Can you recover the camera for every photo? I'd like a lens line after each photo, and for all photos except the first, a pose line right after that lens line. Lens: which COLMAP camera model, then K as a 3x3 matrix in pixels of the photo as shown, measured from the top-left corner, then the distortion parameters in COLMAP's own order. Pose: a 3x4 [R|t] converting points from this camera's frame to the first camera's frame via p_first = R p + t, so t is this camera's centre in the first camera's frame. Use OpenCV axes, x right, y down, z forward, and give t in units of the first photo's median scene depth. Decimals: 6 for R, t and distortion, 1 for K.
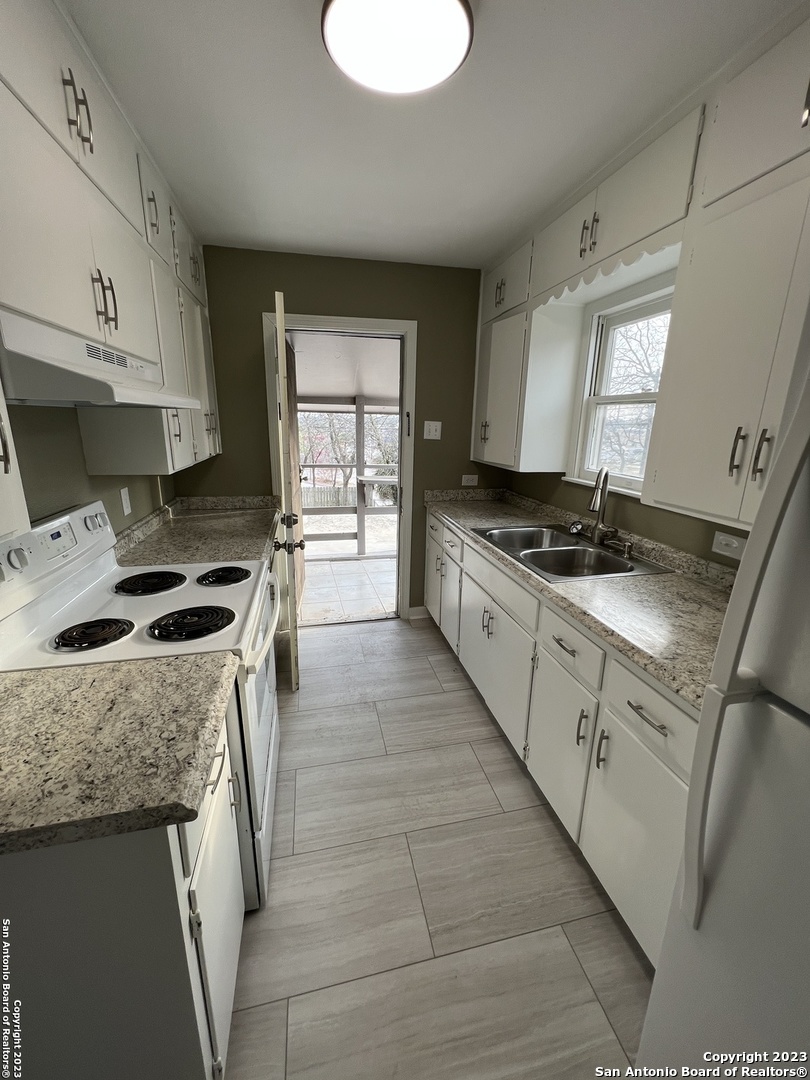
lens RADIAL K [[433.3, 0, 409.6], [0, 433.3, 537.8], [0, 0, 1]] dist [0.002333, 0.000302]
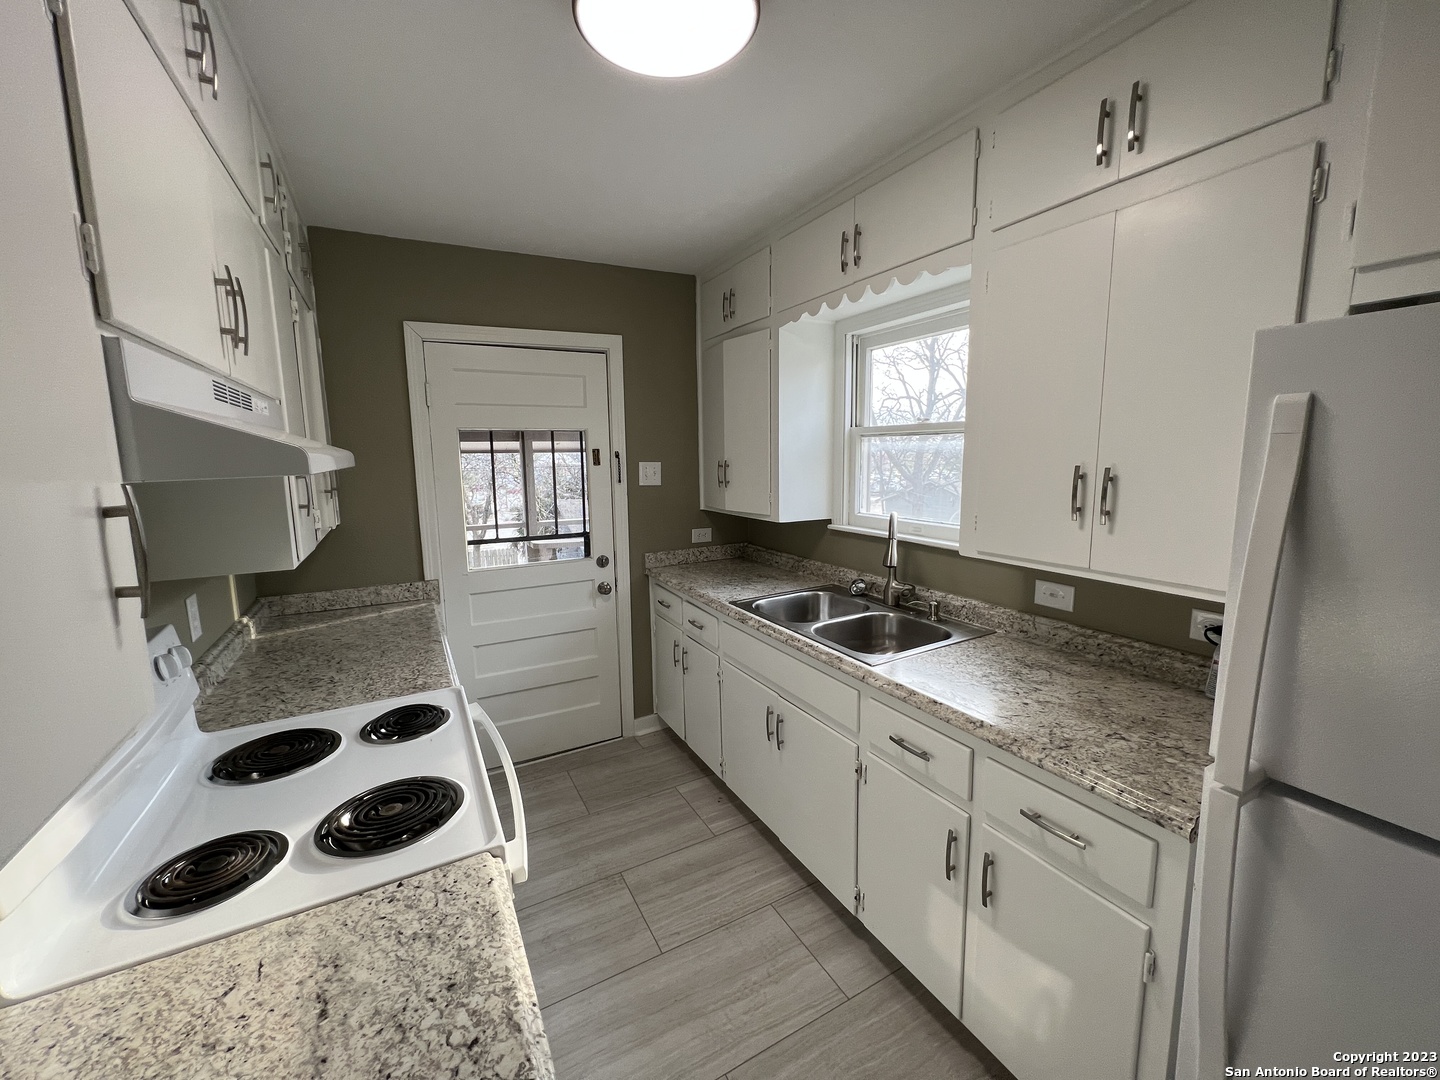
lens RADIAL K [[577.7, 0, 714.2], [0, 577.7, 535.7], [0, 0, 1]] dist [0.002333, 0.000302]
pose [[0.963871, -0.073234, 0.256104, -0.181209], [0.103008, 0.989141, -0.104832, -0.044200], [-0.245646, 0.127425, 0.960948, 0.041357]]
